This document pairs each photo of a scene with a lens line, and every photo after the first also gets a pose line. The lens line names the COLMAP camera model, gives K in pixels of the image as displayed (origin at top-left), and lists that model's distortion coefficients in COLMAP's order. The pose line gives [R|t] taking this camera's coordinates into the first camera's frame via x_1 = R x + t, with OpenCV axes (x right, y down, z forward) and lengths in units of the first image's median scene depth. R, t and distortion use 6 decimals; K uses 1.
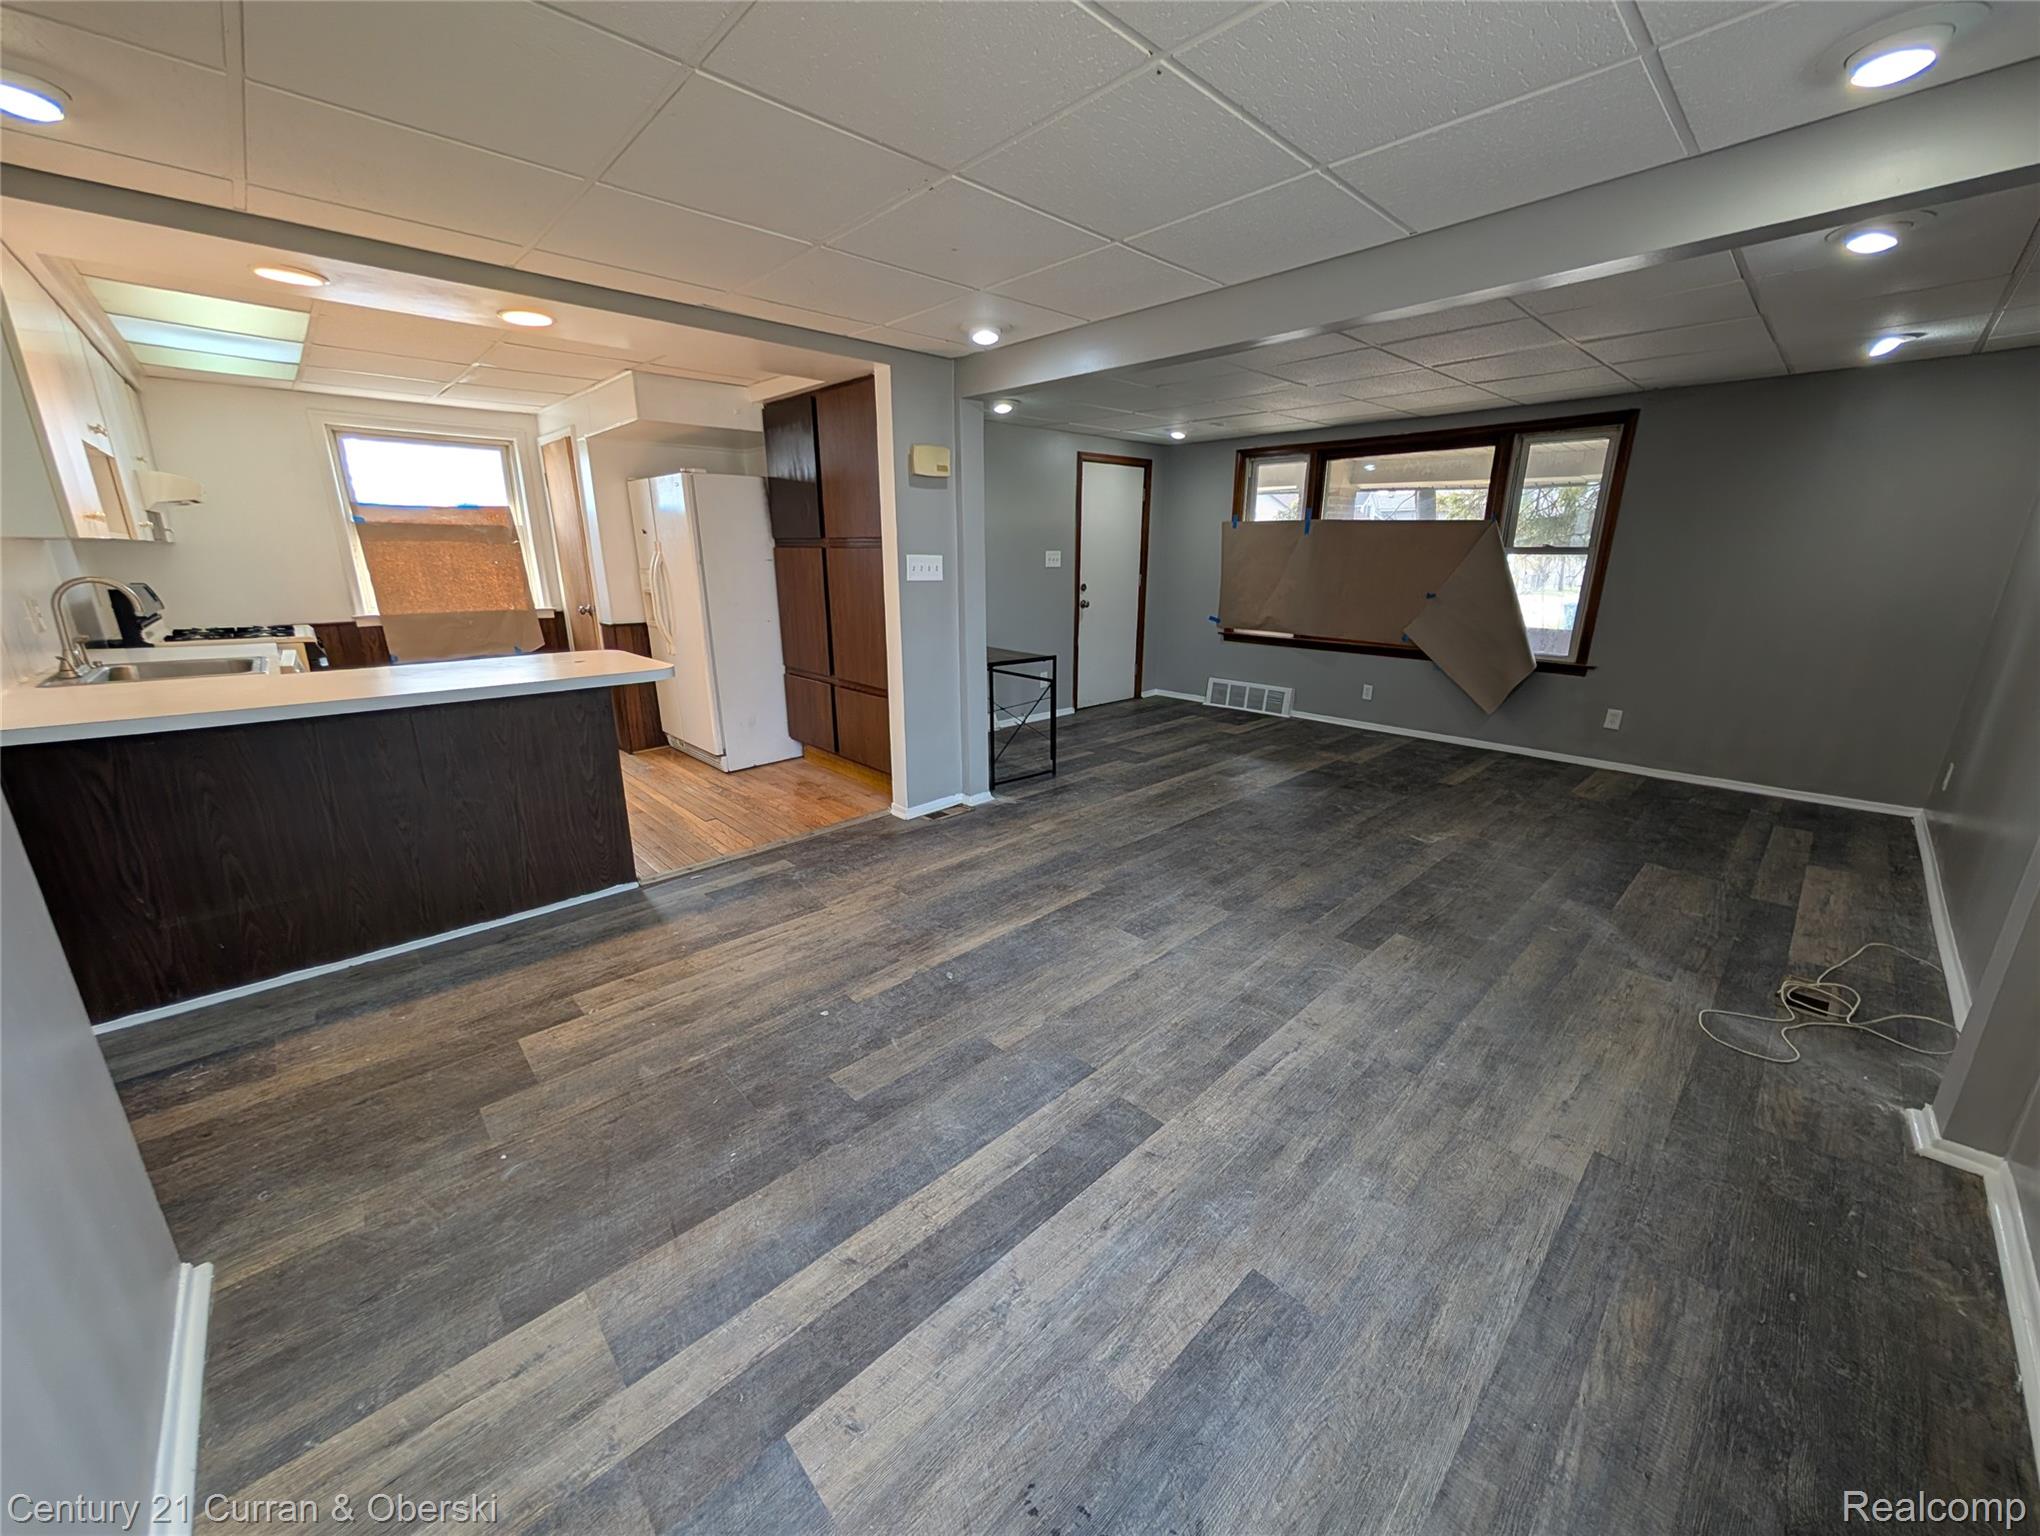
lens RADIAL K [[772.9, 0, 1021.4], [0, 772.9, 765.0], [0, 0, 1]] dist [-0.001329, 0.000711]
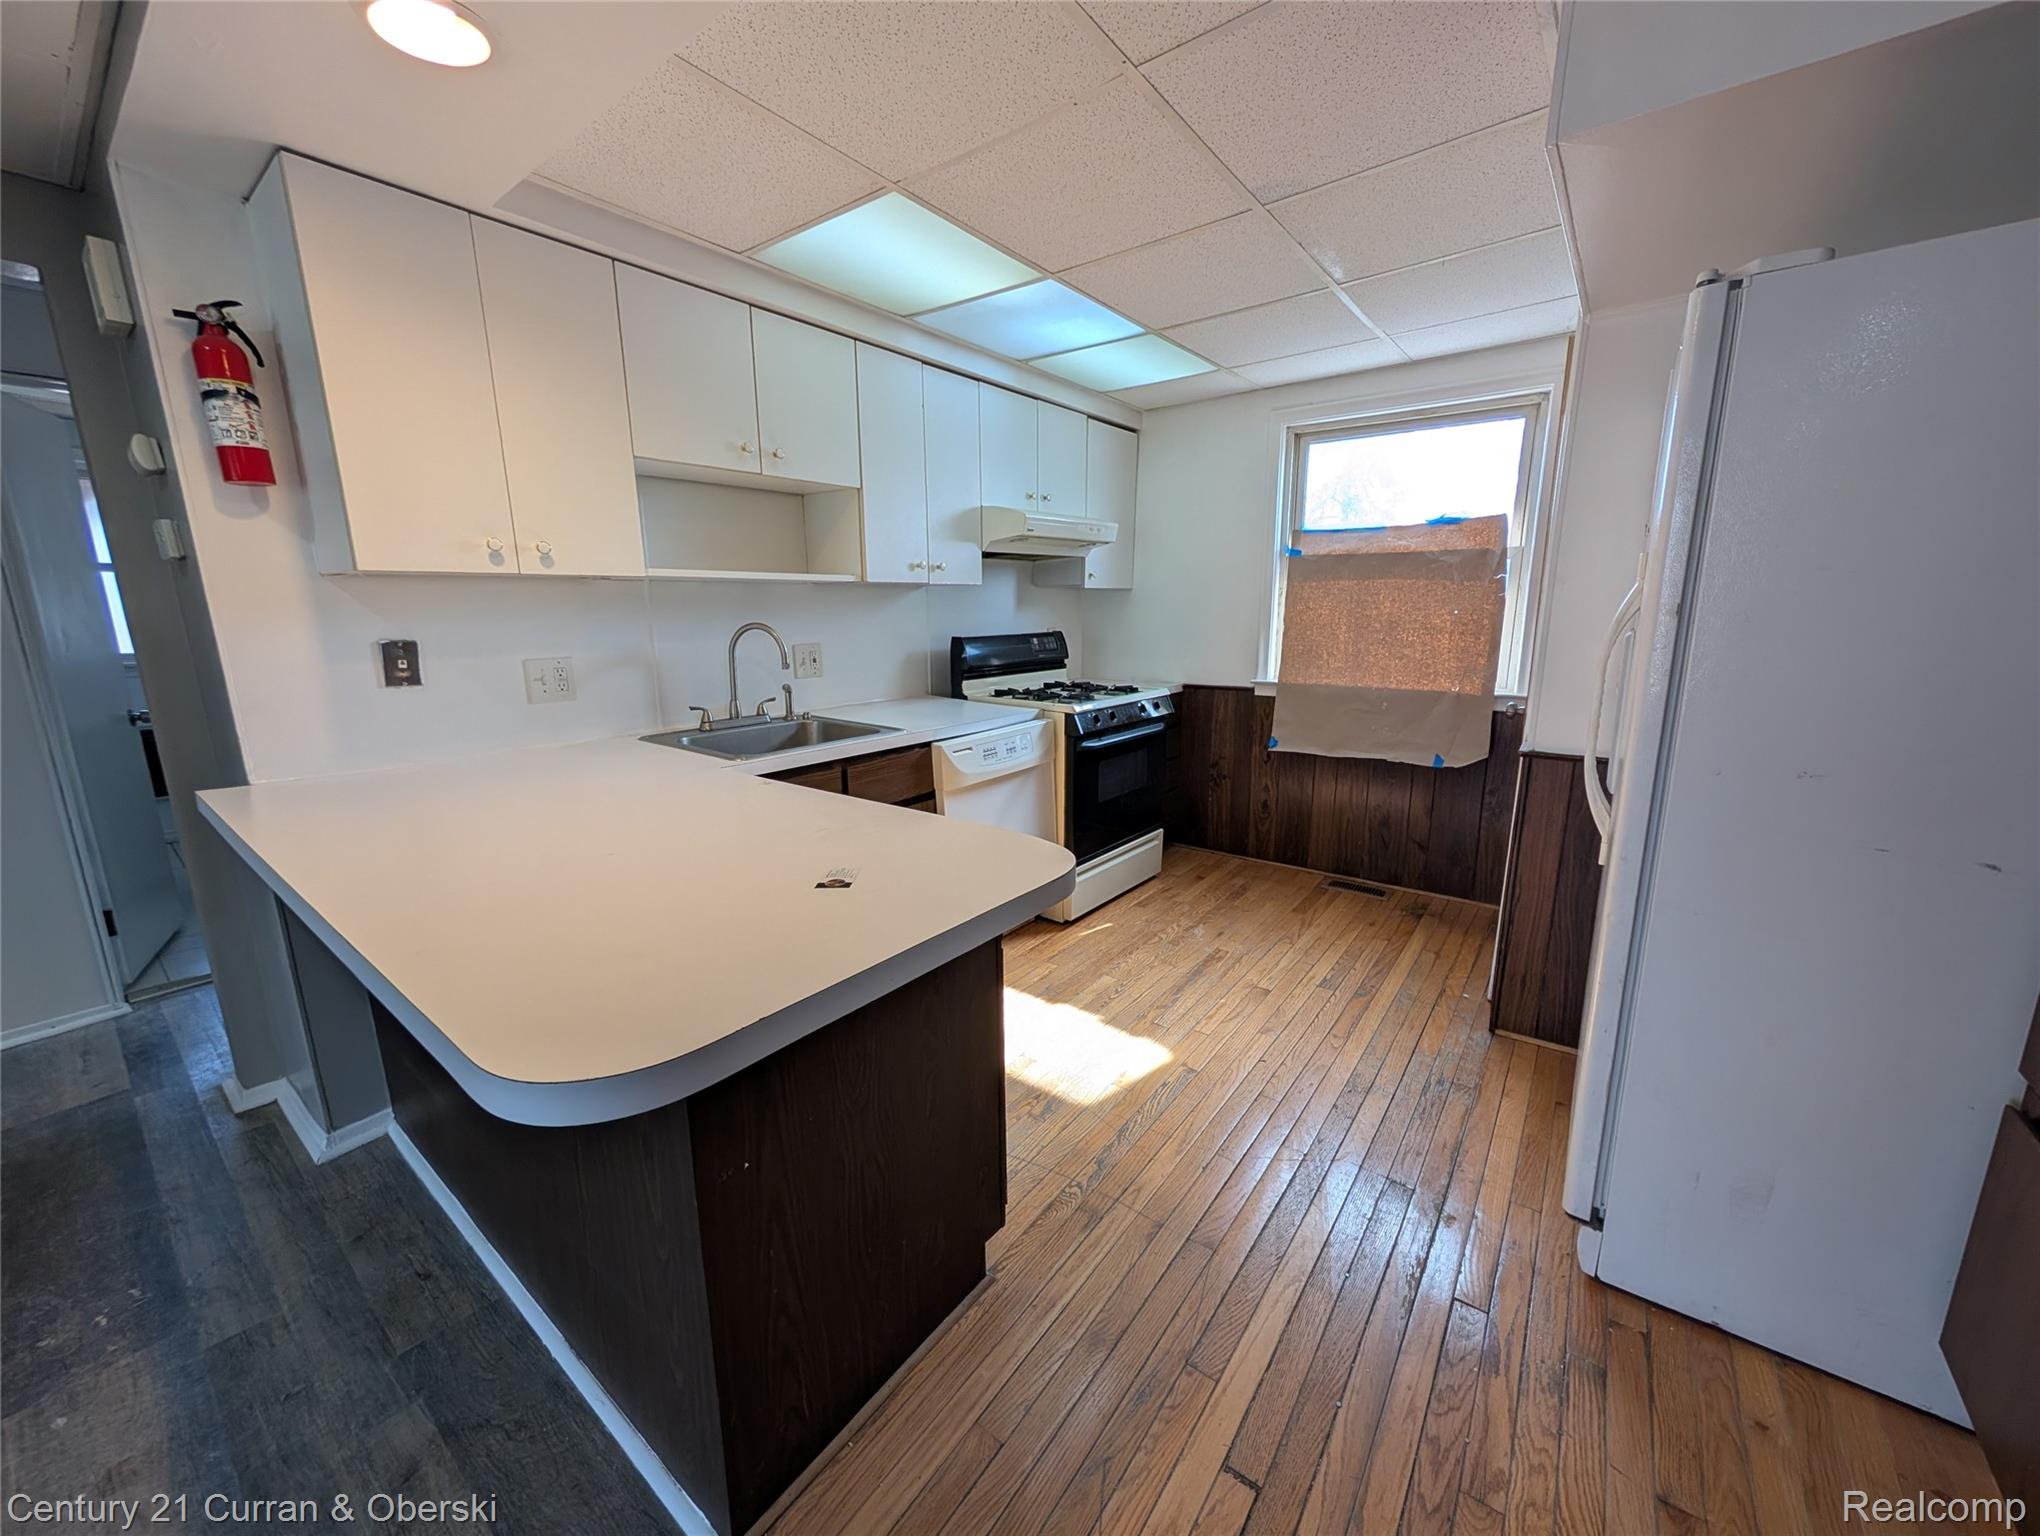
lens RADIAL K [[772.9, 0, 1021.0], [0, 772.9, 767.3], [0, 0, 1]] dist [-0.001329, 0.000711]
pose [[0.154173, 0.197173, -0.968170, -0.172128], [-0.256814, 0.954204, 0.153433, -0.195340], [0.954085, 0.224984, 0.197749, 0.751736]]
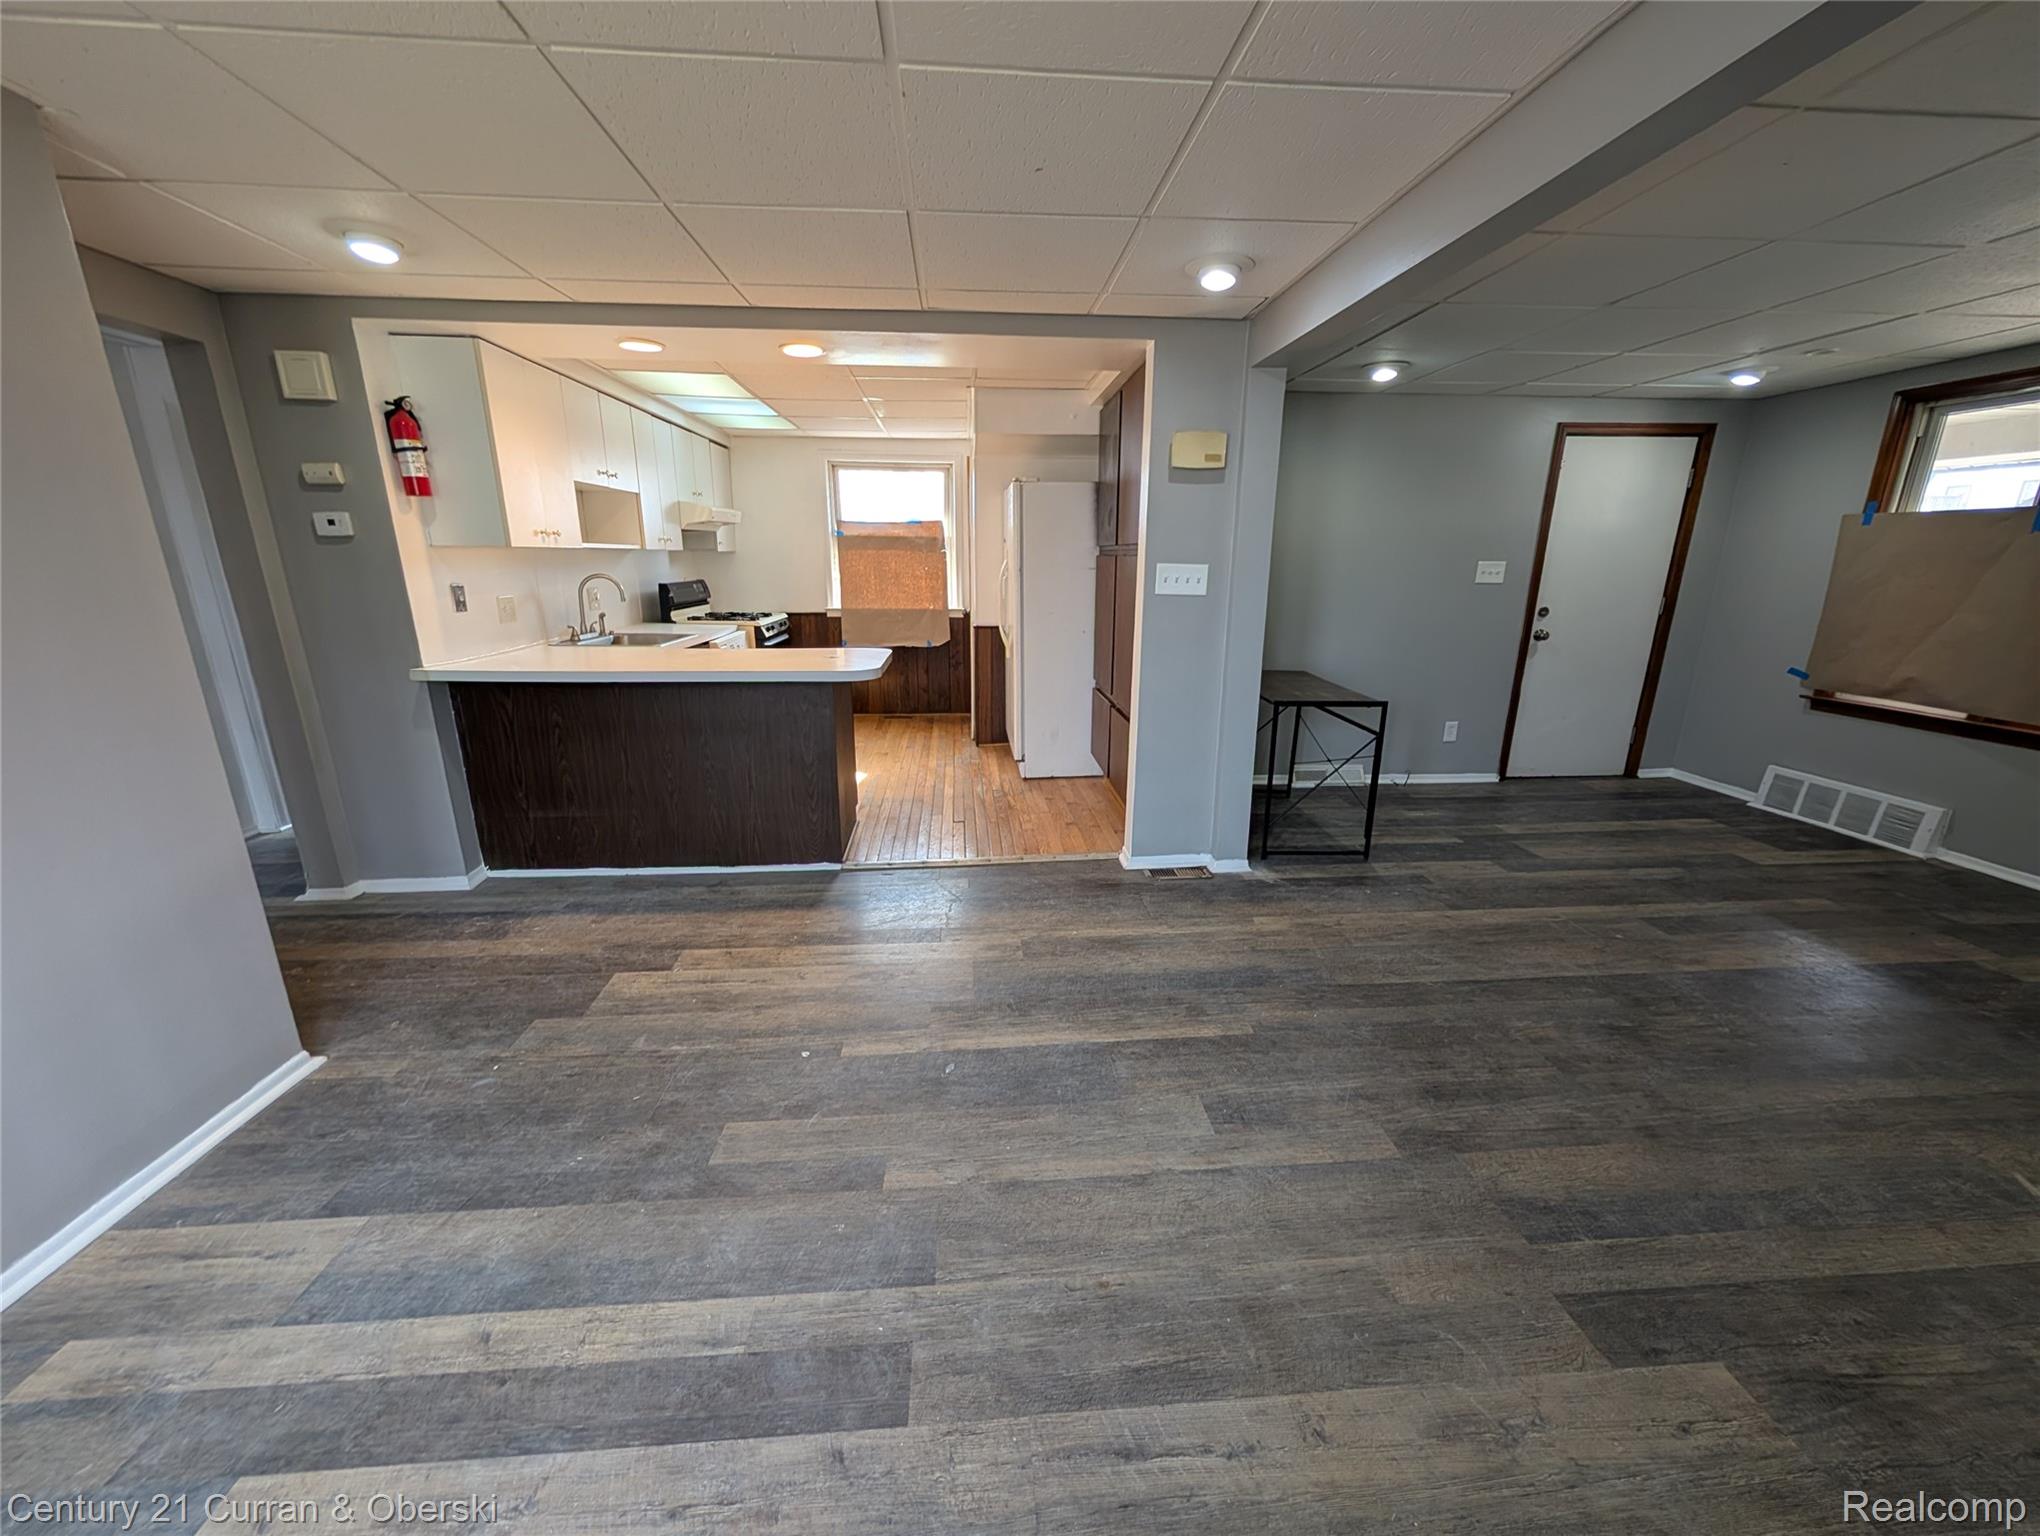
lens RADIAL K [[772.9, 0, 1019.6], [0, 772.9, 765.7], [0, 0, 1]] dist [-0.001329, 0.000711]
pose [[0.774187, 0.166678, -0.610616, 0.252963], [-0.173936, 0.983588, 0.047957, -0.060293], [0.608589, 0.069080, 0.790473, 0.223929]]
